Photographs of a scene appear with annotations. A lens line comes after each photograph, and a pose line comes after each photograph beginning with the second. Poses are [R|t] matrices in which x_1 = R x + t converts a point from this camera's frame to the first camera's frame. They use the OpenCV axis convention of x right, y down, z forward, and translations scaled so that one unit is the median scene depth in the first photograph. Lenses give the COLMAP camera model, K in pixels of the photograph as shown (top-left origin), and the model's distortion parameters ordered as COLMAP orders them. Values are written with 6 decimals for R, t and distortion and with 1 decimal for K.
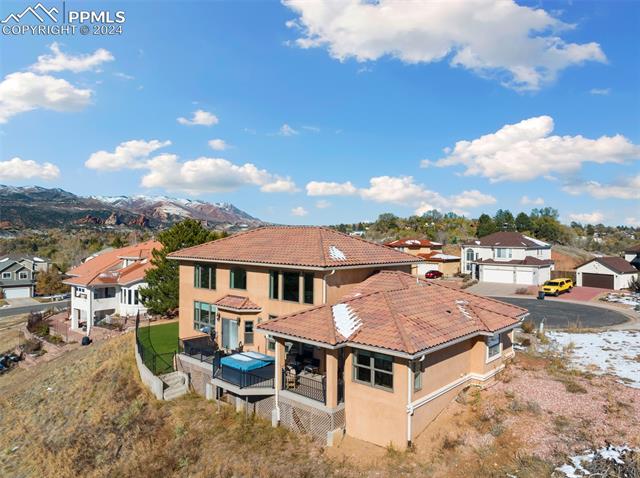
lens RADIAL K [[450.8, 0, 320.0], [0, 450.8, 239.0], [0, 0, 1]] dist [-0.045266, 0.000184]
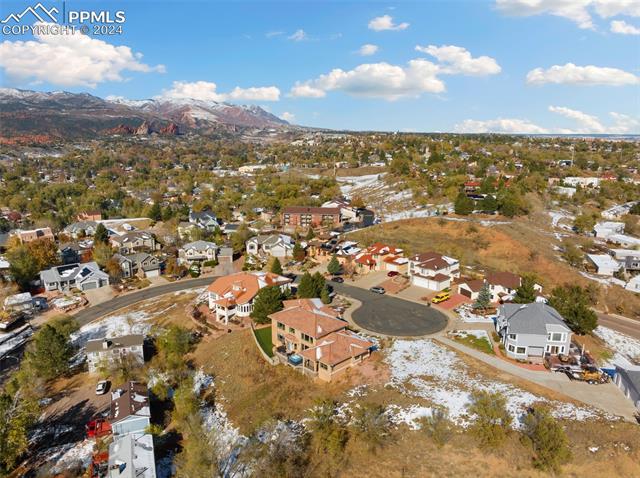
lens RADIAL K [[450.8, 0, 320.0], [0, 450.8, 239.0], [0, 0, 1]] dist [-0.045266, 0.000184]
pose [[0.998015, 0.009227, -0.062294, 0.214492], [0.004407, 0.976547, 0.215259, -1.202355], [0.062819, -0.215106, 0.974568, -1.963260]]
